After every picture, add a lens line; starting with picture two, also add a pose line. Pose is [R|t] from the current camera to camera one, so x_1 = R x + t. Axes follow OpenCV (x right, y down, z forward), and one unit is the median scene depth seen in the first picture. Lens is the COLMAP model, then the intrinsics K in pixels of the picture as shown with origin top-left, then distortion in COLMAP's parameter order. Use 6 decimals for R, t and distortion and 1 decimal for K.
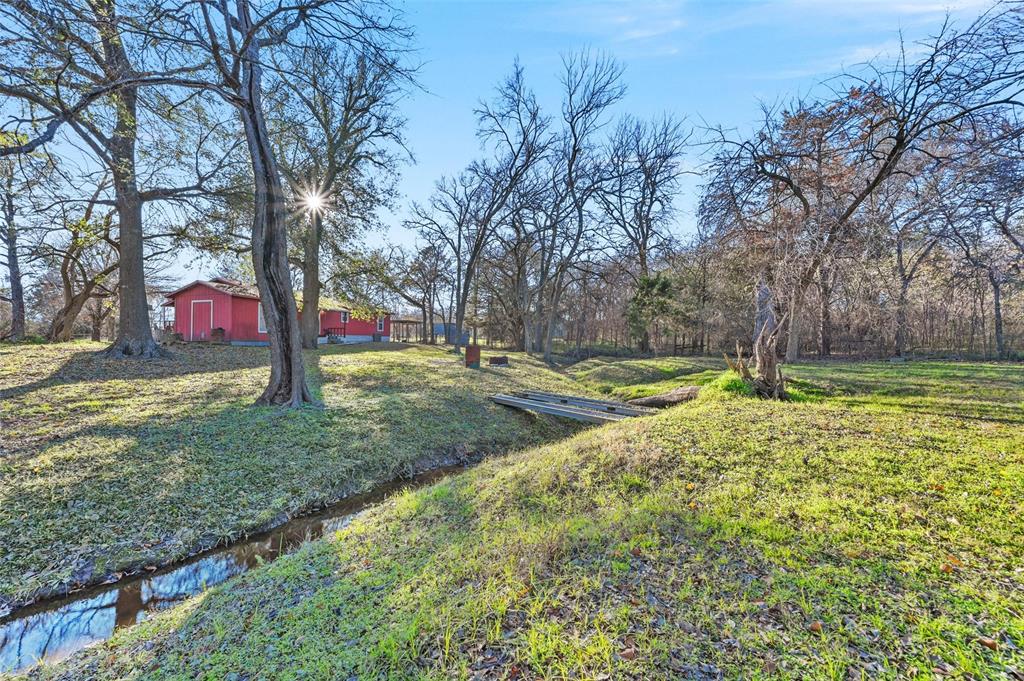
lens RADIAL K [[410.7, 0, 514.2], [0, 410.7, 340.3], [0, 0, 1]] dist [0.004845, 0.000344]
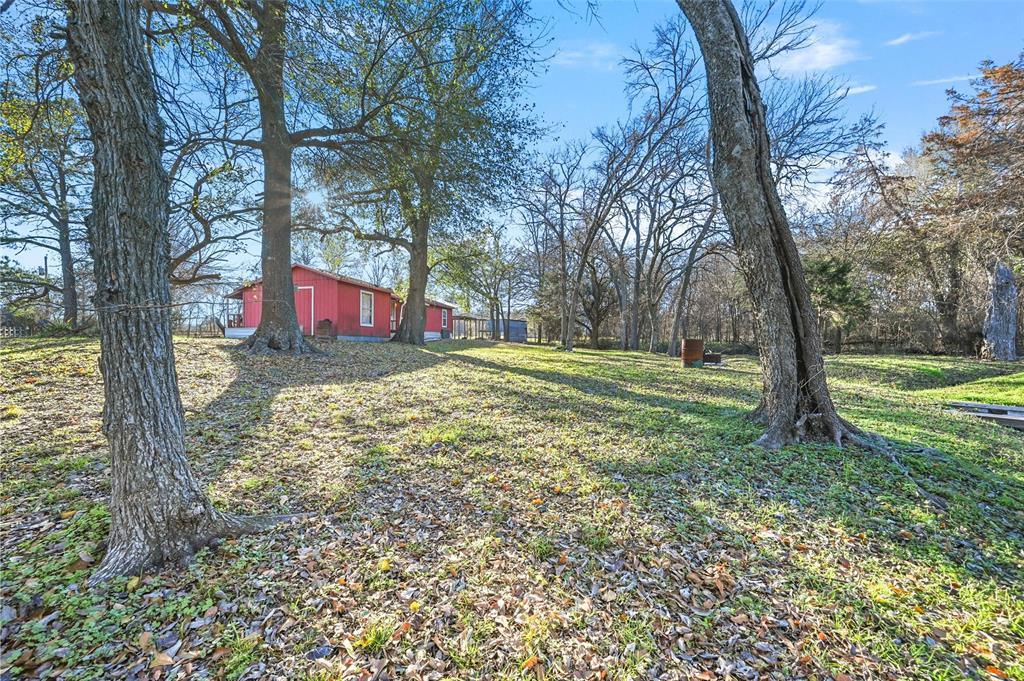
lens RADIAL K [[410.7, 0, 508.7], [0, 410.7, 338.8], [0, 0, 1]] dist [0.004845, 0.000344]
pose [[0.999854, 0.004412, -0.016525, -0.292138], [-0.004486, 0.999980, -0.004442, 0.009888], [0.016505, 0.004515, 0.999854, 0.155181]]
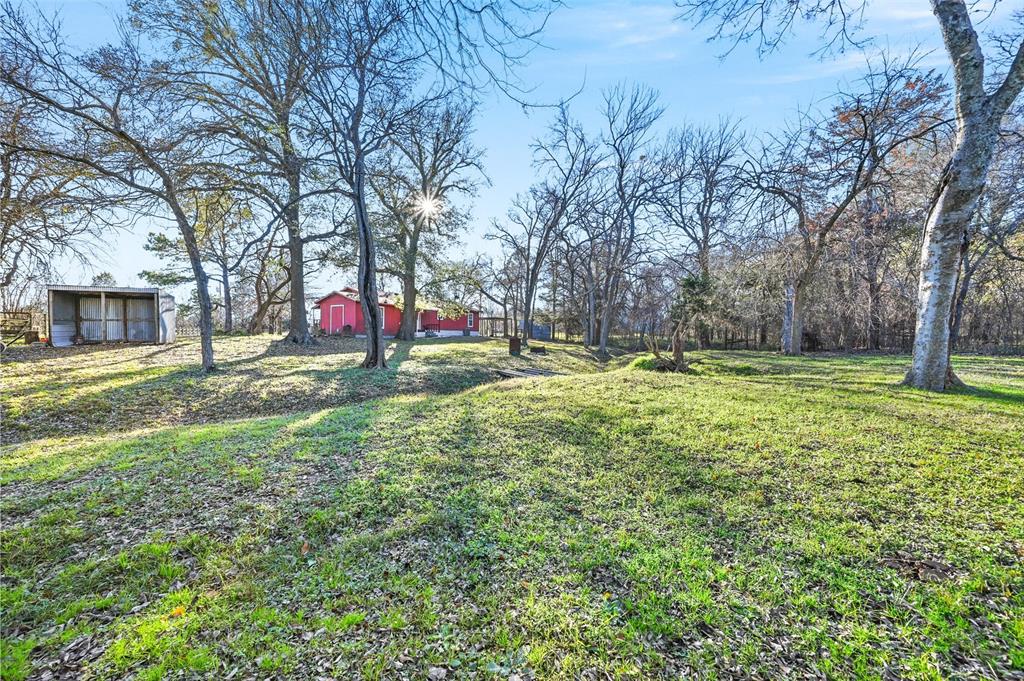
lens RADIAL K [[410.7, 0, 515.0], [0, 410.7, 339.9], [0, 0, 1]] dist [0.004845, 0.000344]
pose [[0.969717, 0.004710, -0.244187, 0.148047], [-0.002034, 0.999935, 0.011208, 0.003408], [0.244224, -0.010372, 0.969663, -0.182423]]
